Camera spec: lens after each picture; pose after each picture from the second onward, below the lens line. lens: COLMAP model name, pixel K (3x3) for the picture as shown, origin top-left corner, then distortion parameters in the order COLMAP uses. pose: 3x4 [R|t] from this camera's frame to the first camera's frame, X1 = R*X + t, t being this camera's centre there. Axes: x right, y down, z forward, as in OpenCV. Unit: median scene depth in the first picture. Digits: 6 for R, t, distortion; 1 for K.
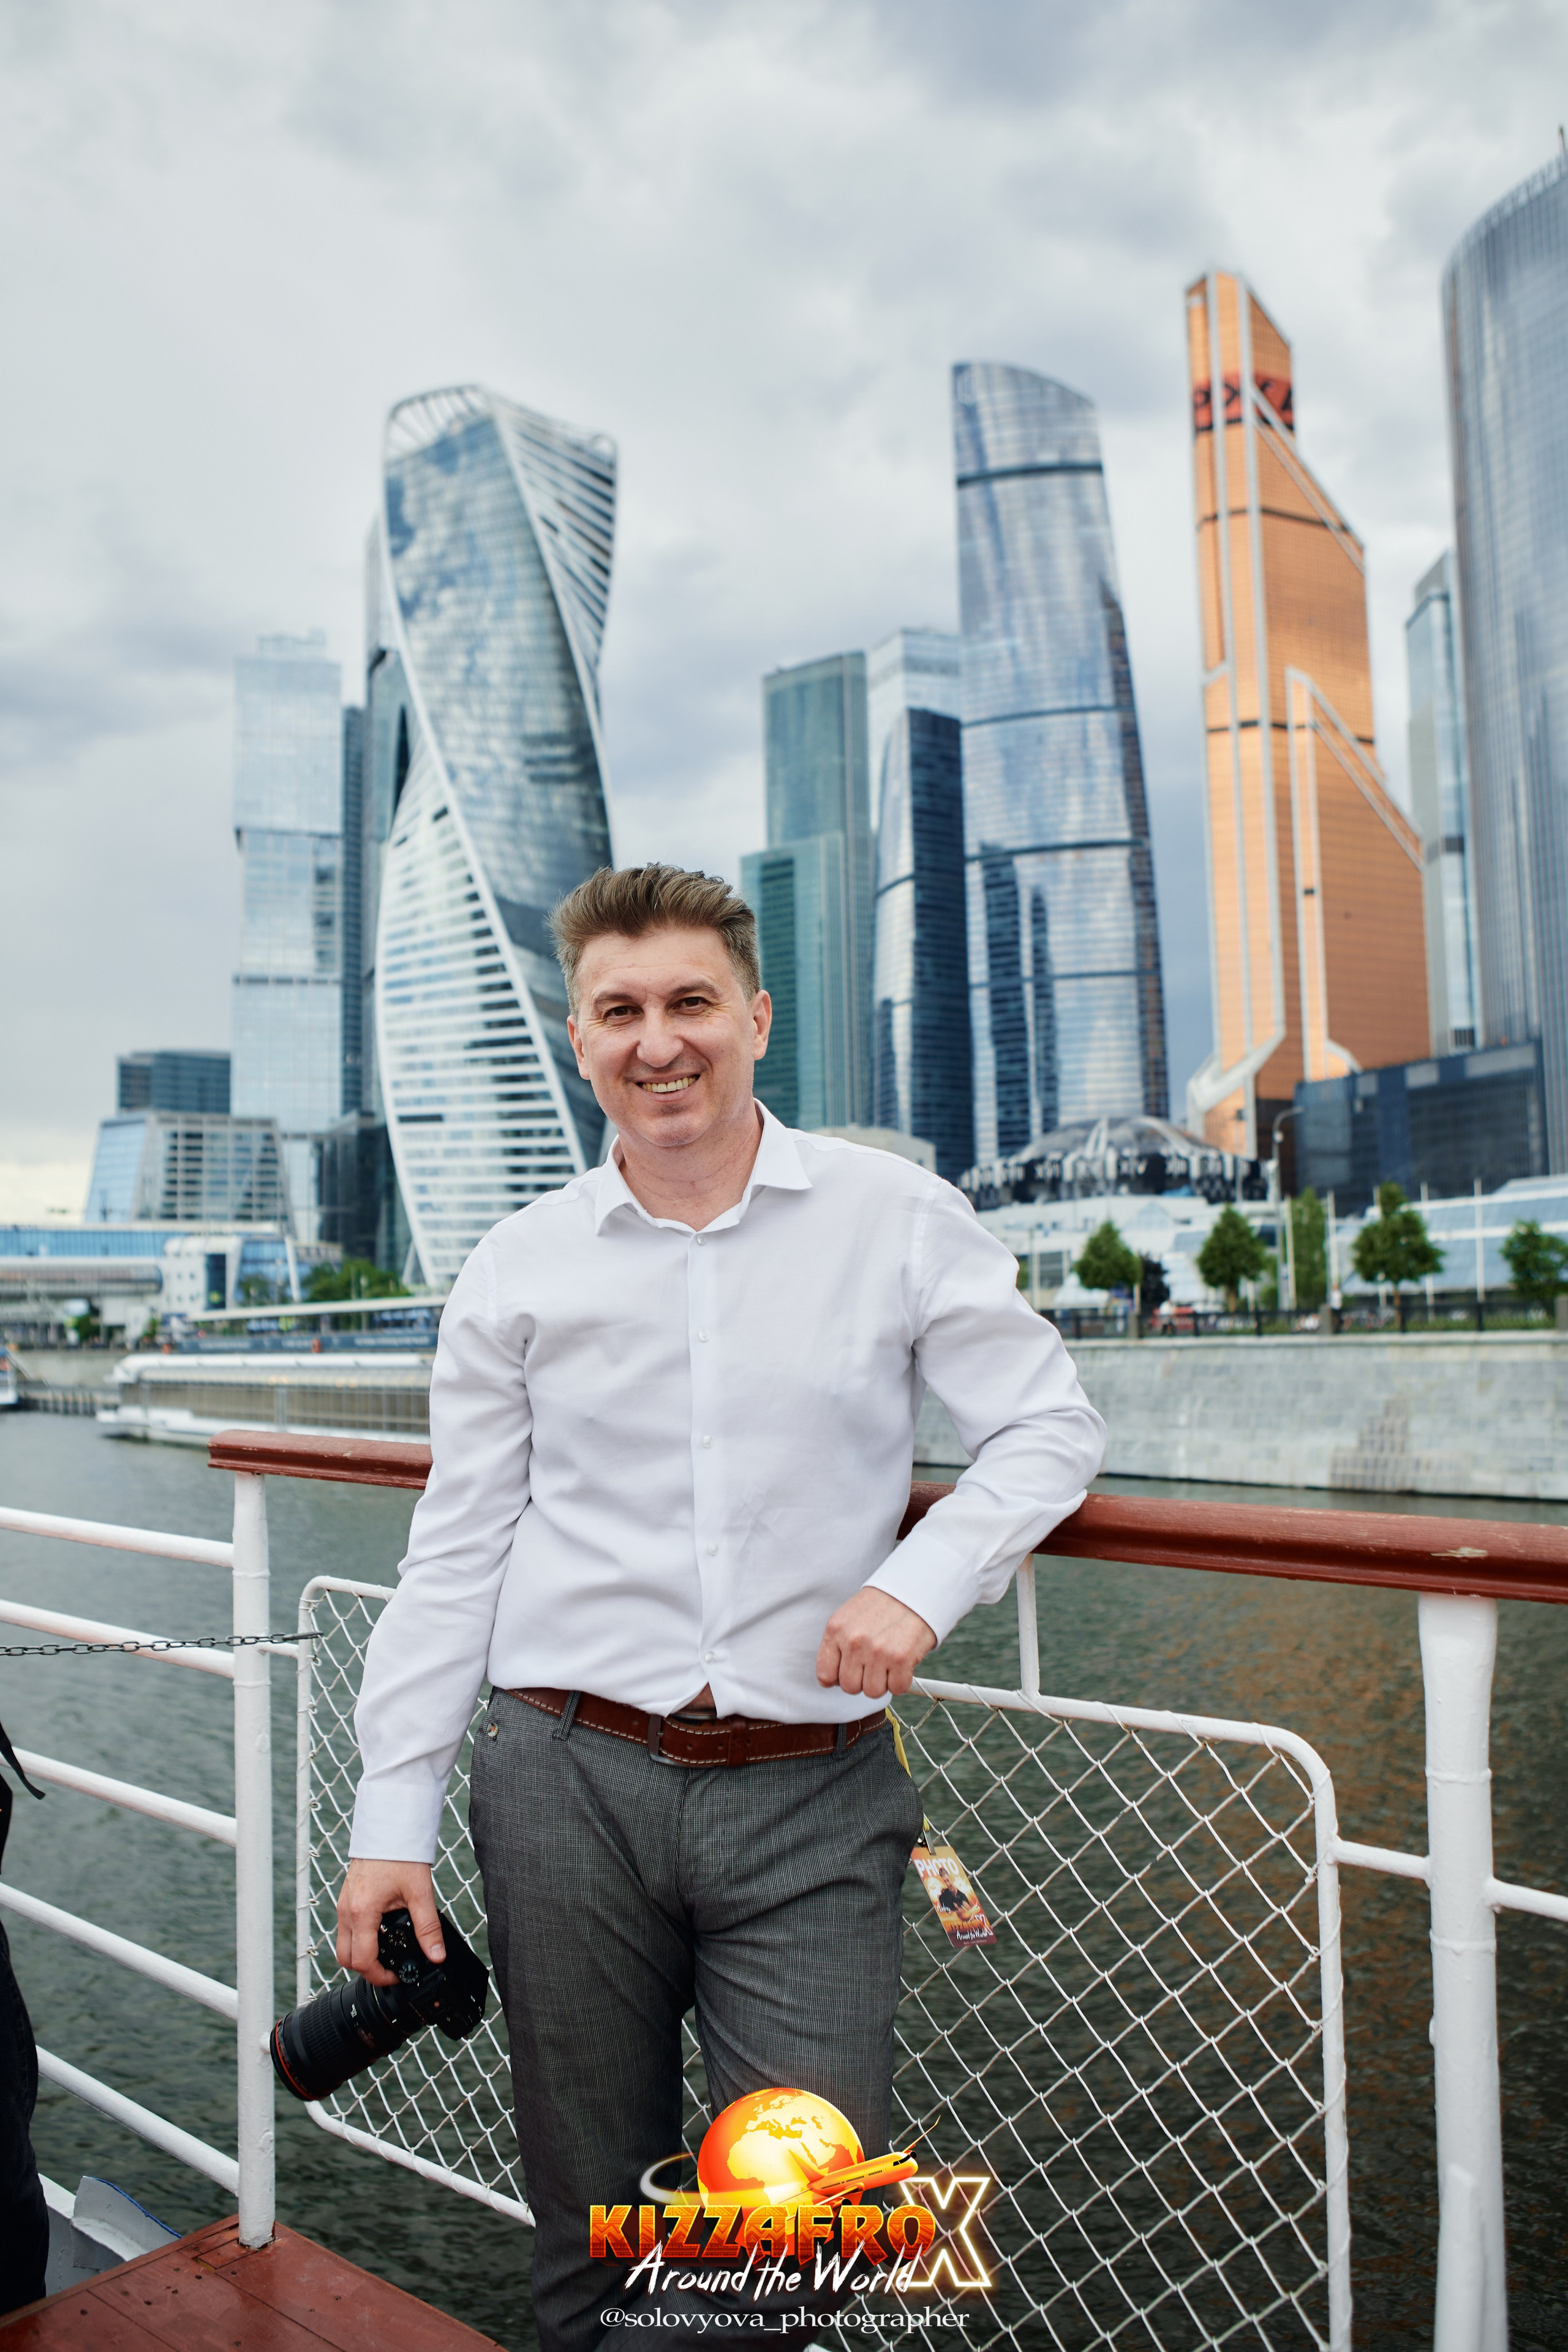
lens RADIAL K [[1907.3, 0, 783.6], [0, 1907.3, 1176.5], [0, 0, 1]] dist [-0.083963, 0.081833]
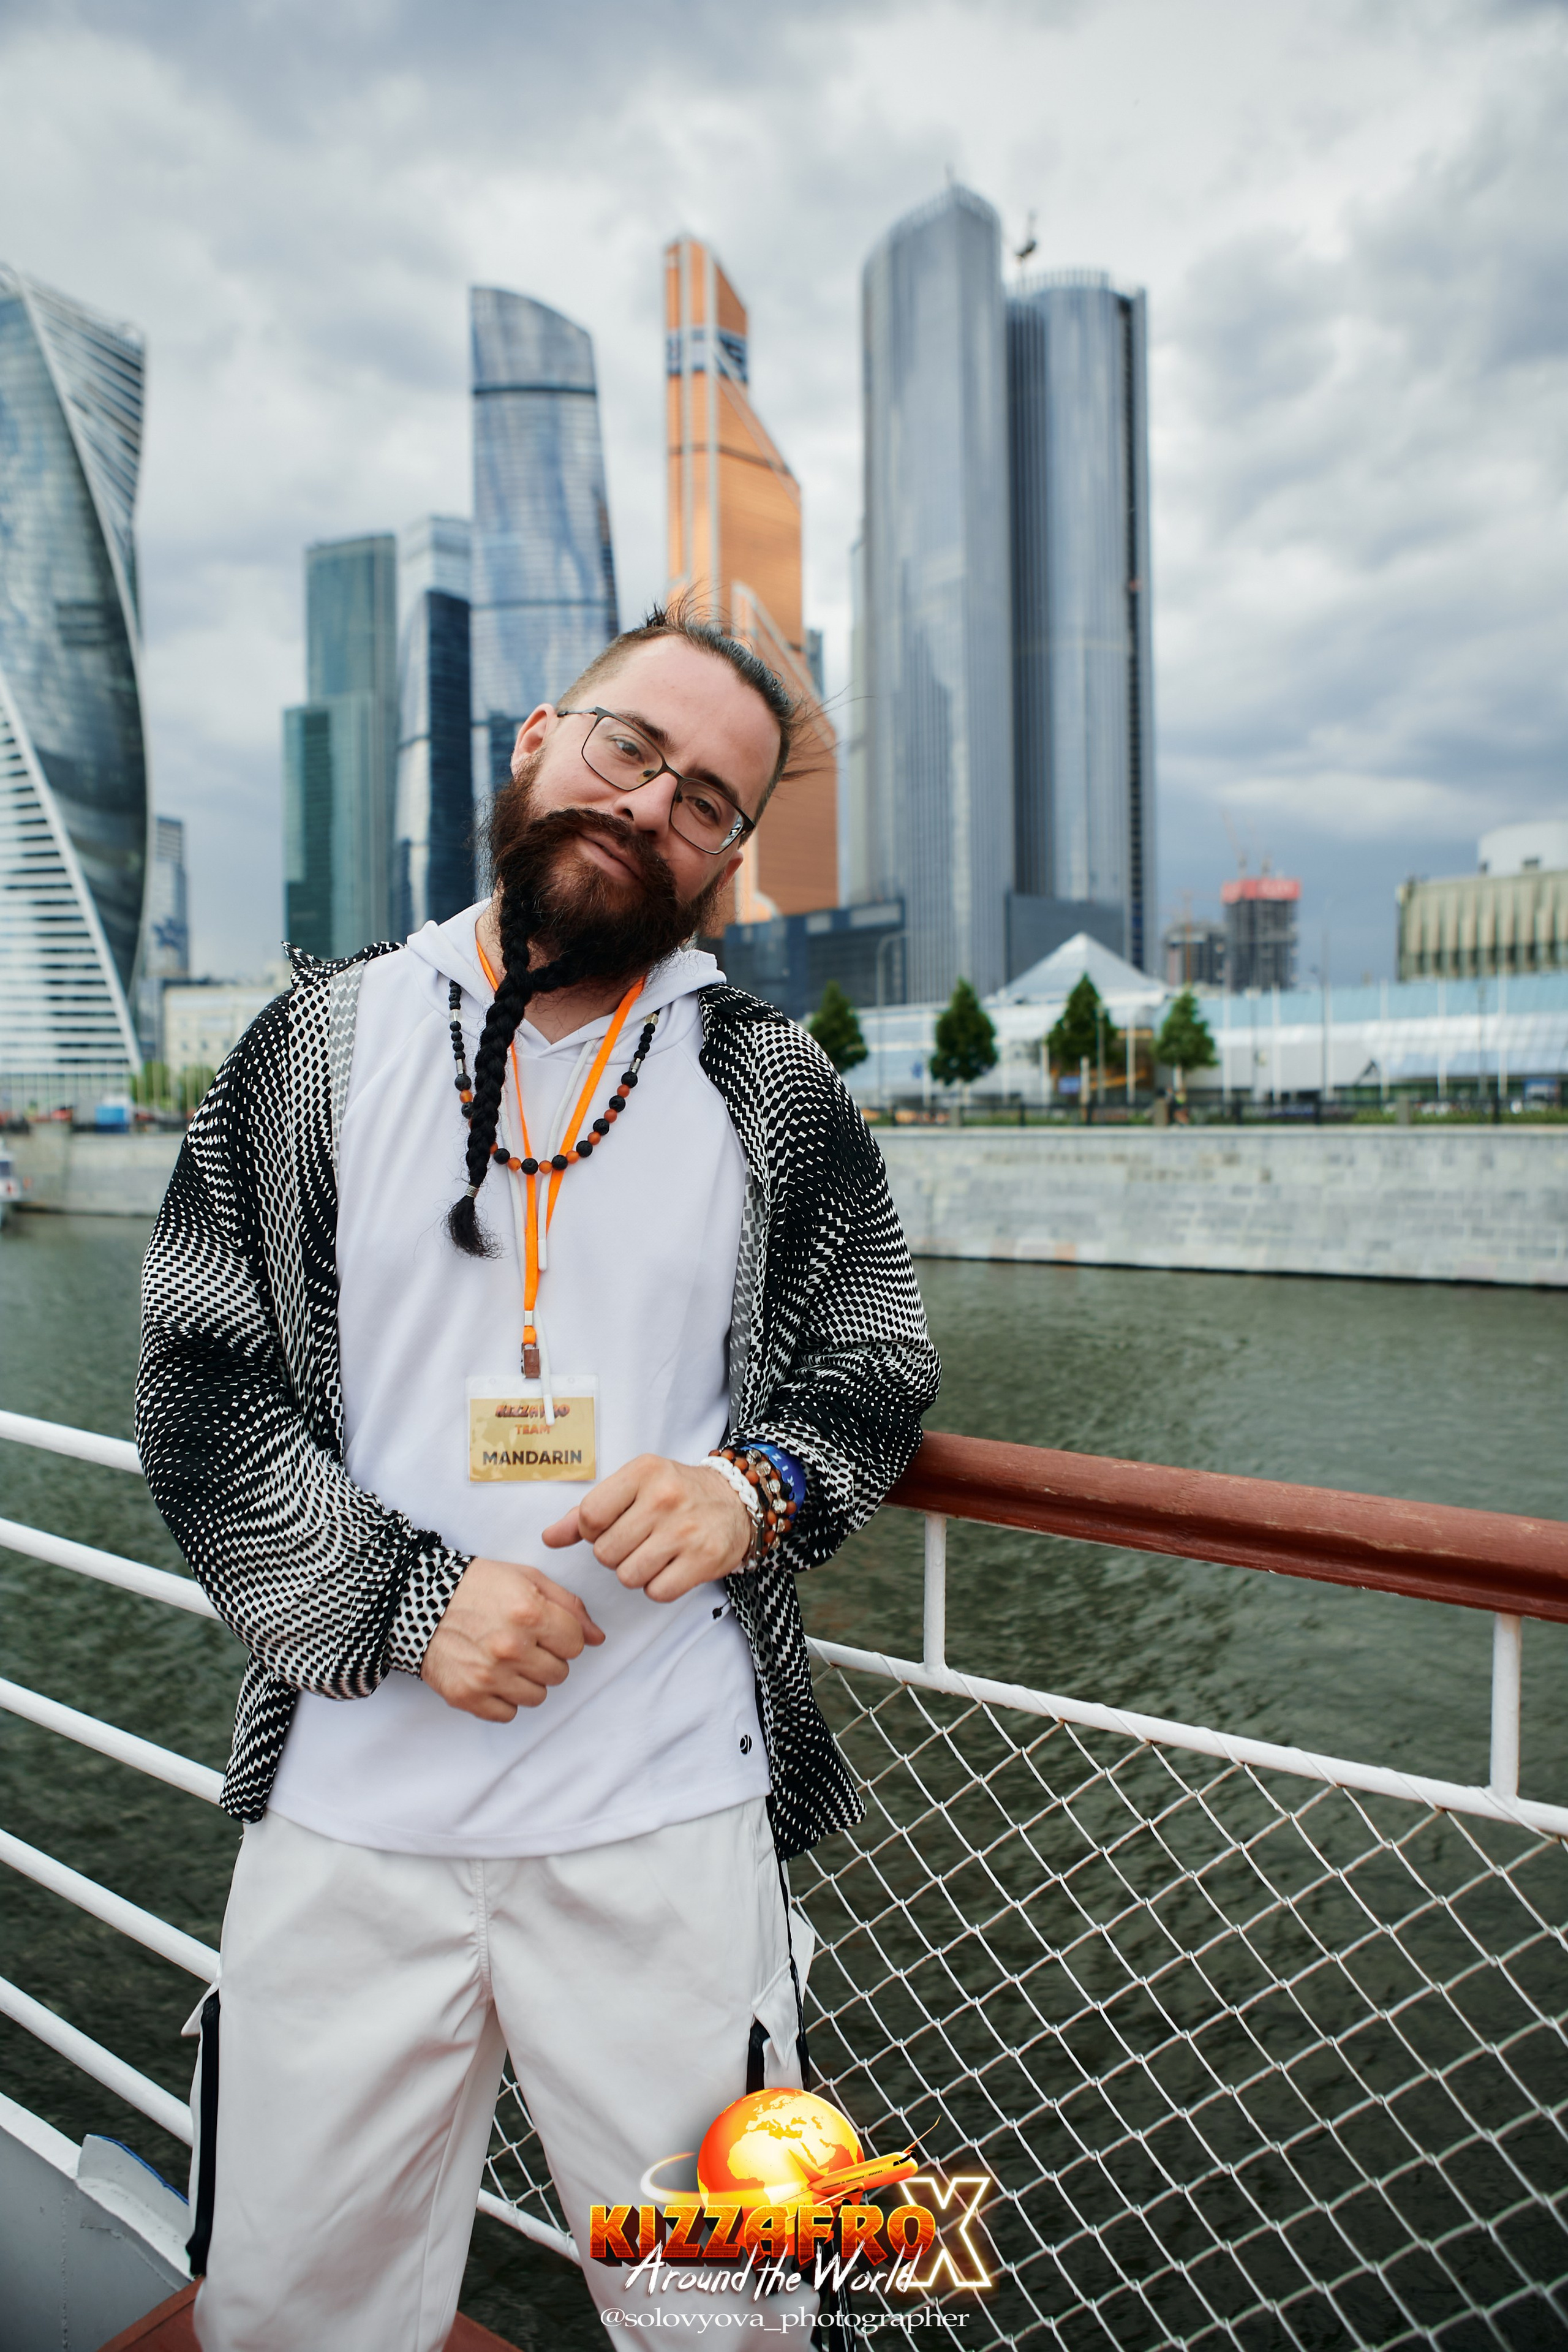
lens RADIAL K [[1614.8, 0, 789.6], [0, 1614.8, 1185.9], [0, 0, 1]] dist [-0.107056, 0.080814]
pose [[0.964909, -0.004057, 0.262553, 0.034624], [-0.027755, 0.992704, 0.117341, -0.005392], [-0.261113, -0.120511, 0.957756, -0.049661]]
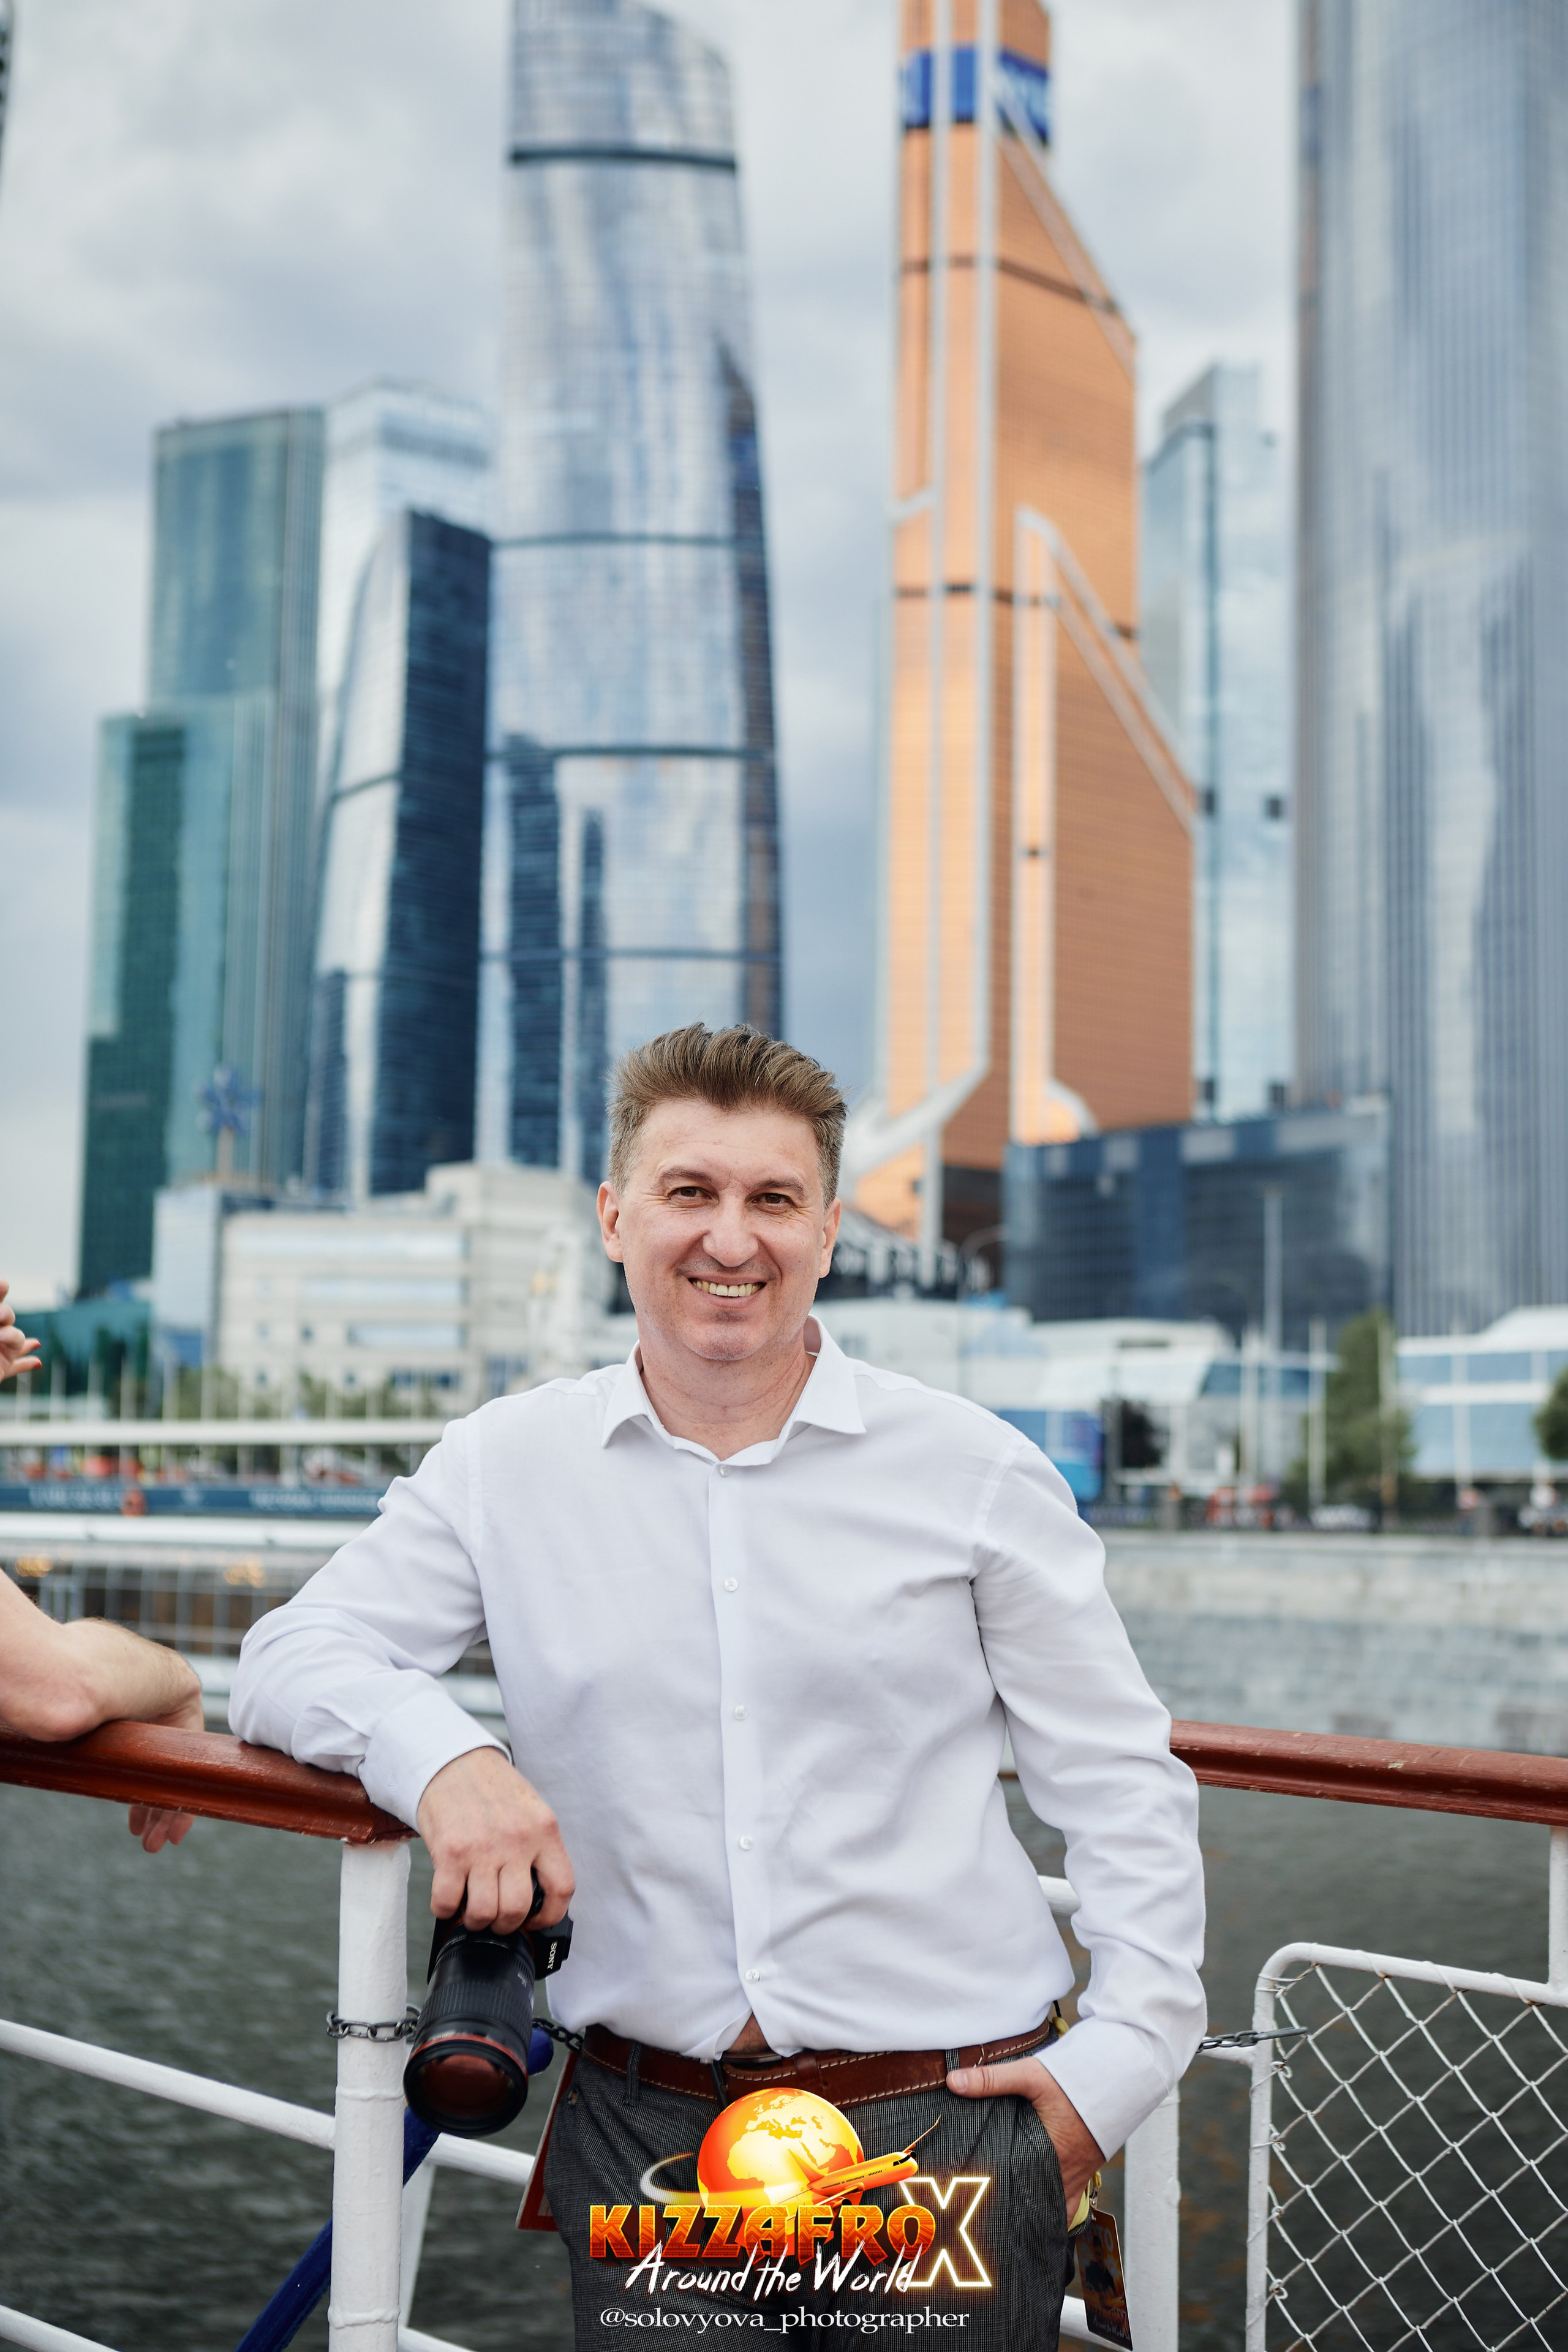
lens RADIAL K [[2977.7, 0, 793.2], [0, 2977.7, 1186.6], [0, 0, 1]] dist [0.009985, 0.000000]
pose [[0.967765, 0.062478, 0.243982, -0.055280], [-0.056320, 0.997895, -0.032142, 0.003077], [-0.245477, 0.017365, 0.969247, 0.025770]]
